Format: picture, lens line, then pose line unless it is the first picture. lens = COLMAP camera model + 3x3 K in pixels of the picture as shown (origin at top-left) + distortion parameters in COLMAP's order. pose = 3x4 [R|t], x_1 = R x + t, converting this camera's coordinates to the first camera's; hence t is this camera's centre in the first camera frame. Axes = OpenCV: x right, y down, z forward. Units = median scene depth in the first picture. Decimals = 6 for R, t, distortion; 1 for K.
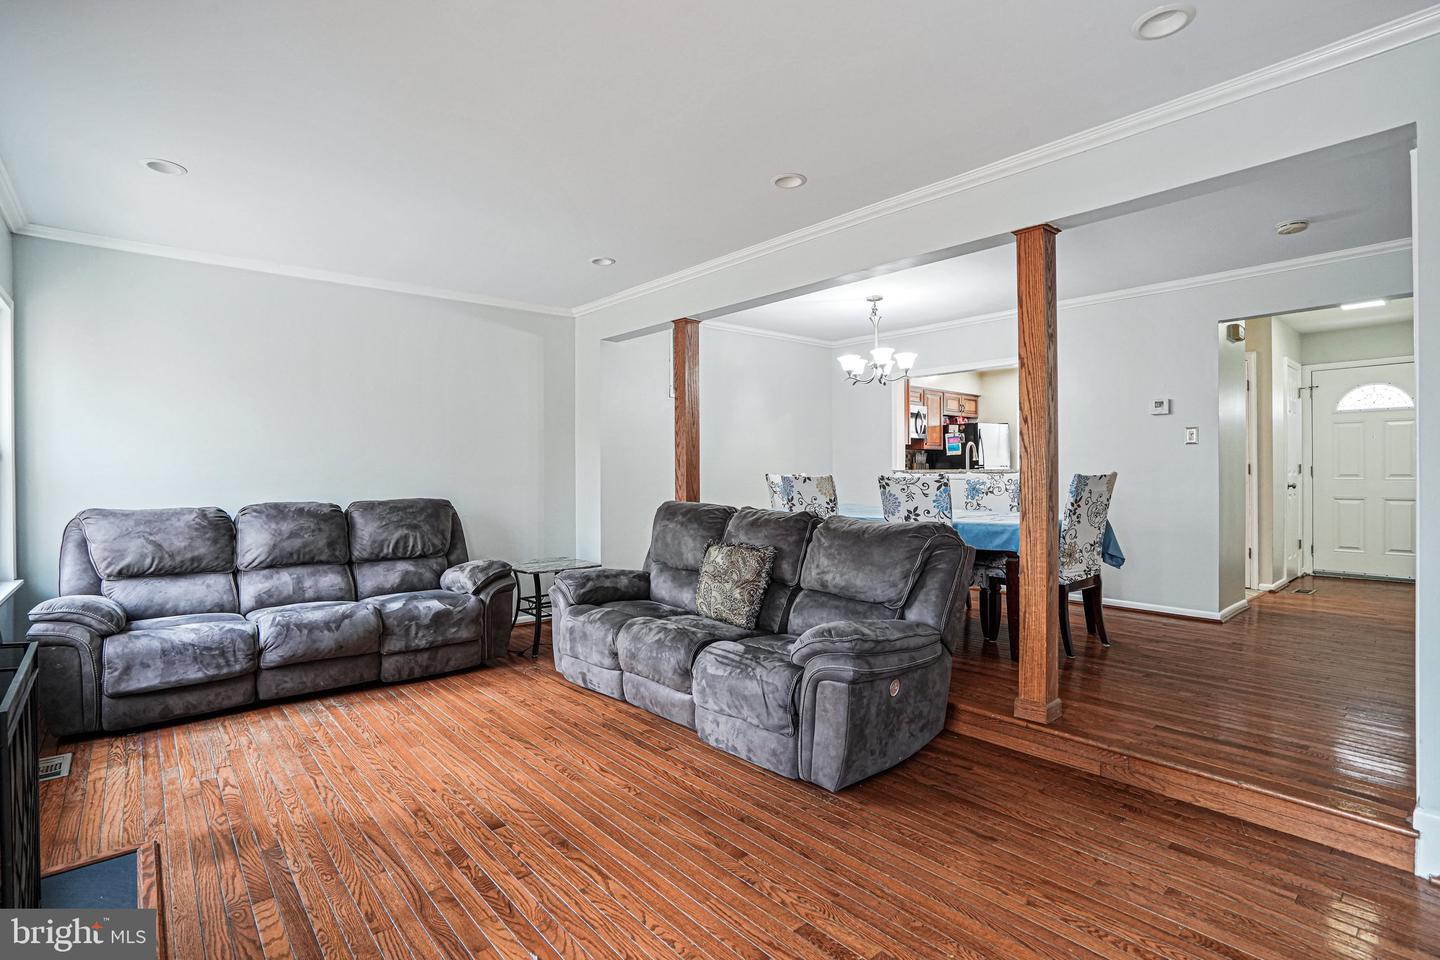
lens RADIAL K [[695.3, 0, 708.0], [0, 695.3, 477.2], [0, 0, 1]] dist [-0.066244, 0.031317]
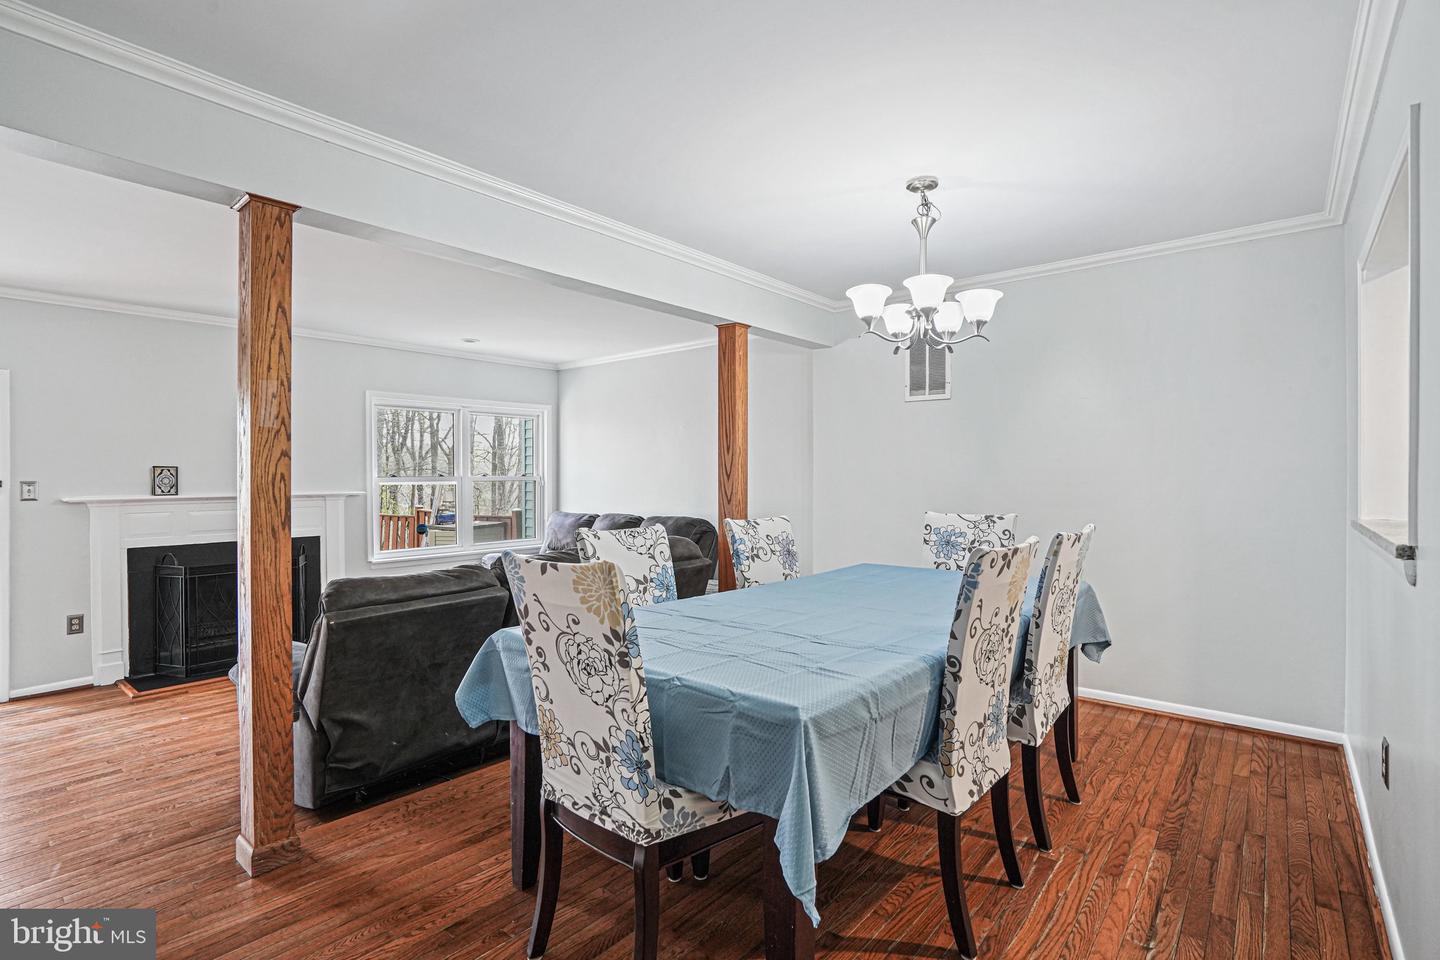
lens RADIAL K [[695.3, 0, 708.0], [0, 695.3, 477.2], [0, 0, 1]] dist [-0.066244, 0.031317]
pose [[0.164158, 0.005948, -0.986416, 1.042573], [-0.006249, 0.999968, 0.004990, -0.059497], [0.986414, 0.005345, 0.164190, 1.093252]]
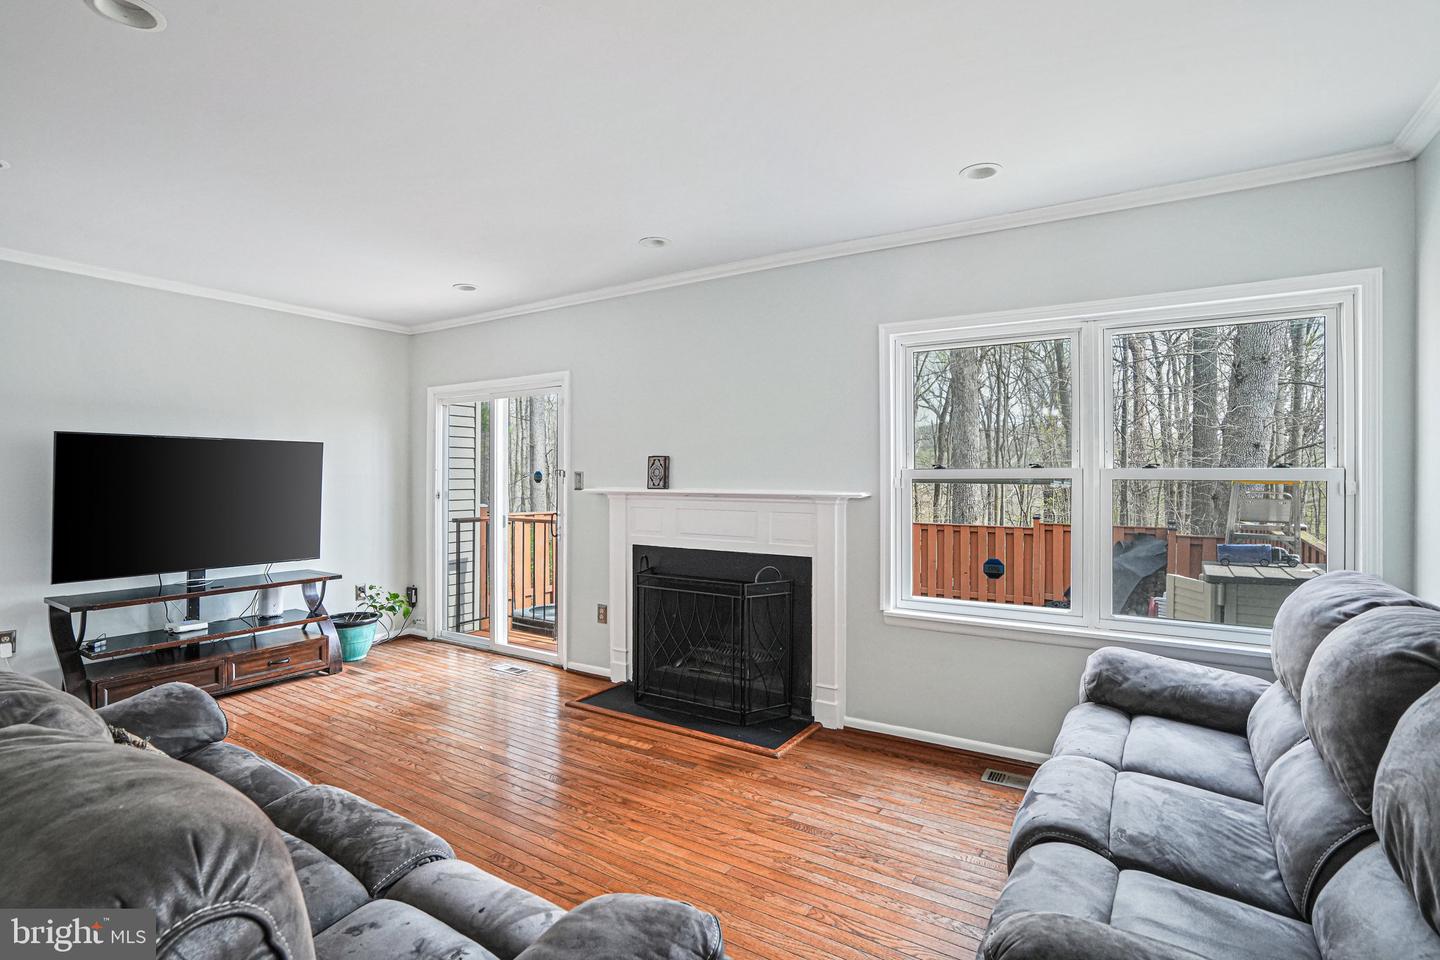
lens RADIAL K [[695.3, 0, 708.0], [0, 695.3, 477.2], [0, 0, 1]] dist [-0.066244, 0.031317]
pose [[-0.957064, 0.005787, -0.289819, -0.151645], [-0.000279, 0.999782, 0.020887, -0.055710], [0.289876, 0.020071, -0.956854, 1.422391]]
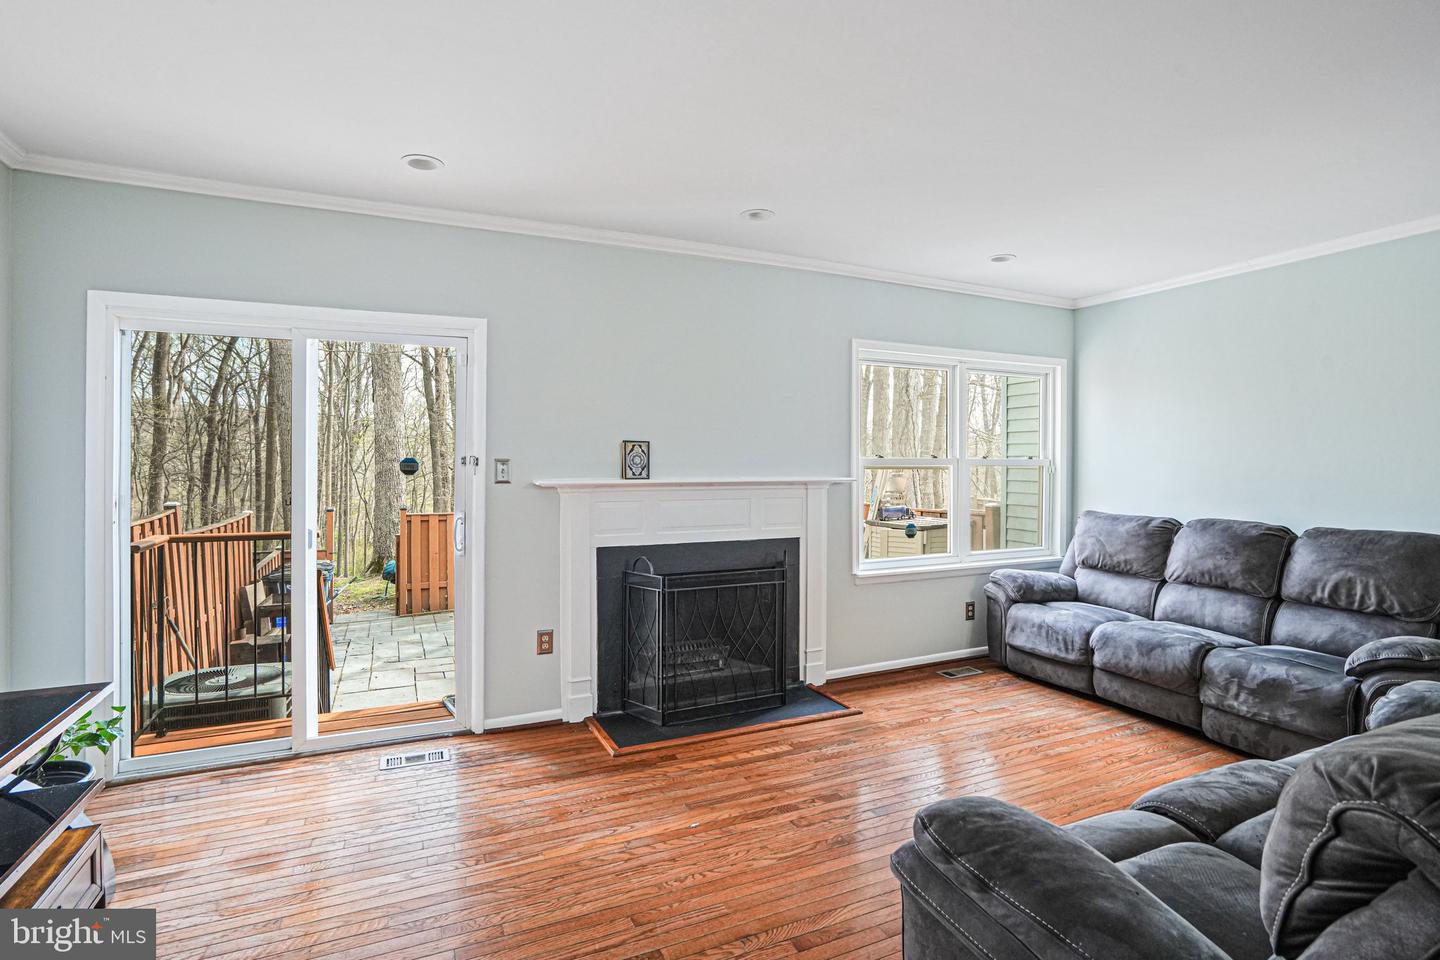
lens RADIAL K [[695.3, 0, 708.0], [0, 695.3, 477.2], [0, 0, 1]] dist [-0.066244, 0.031317]
pose [[-0.278104, 0.022400, -0.960290, 0.532727], [-0.012308, 0.999563, 0.026881, -0.042960], [0.960472, 0.019295, -0.277707, 0.657455]]
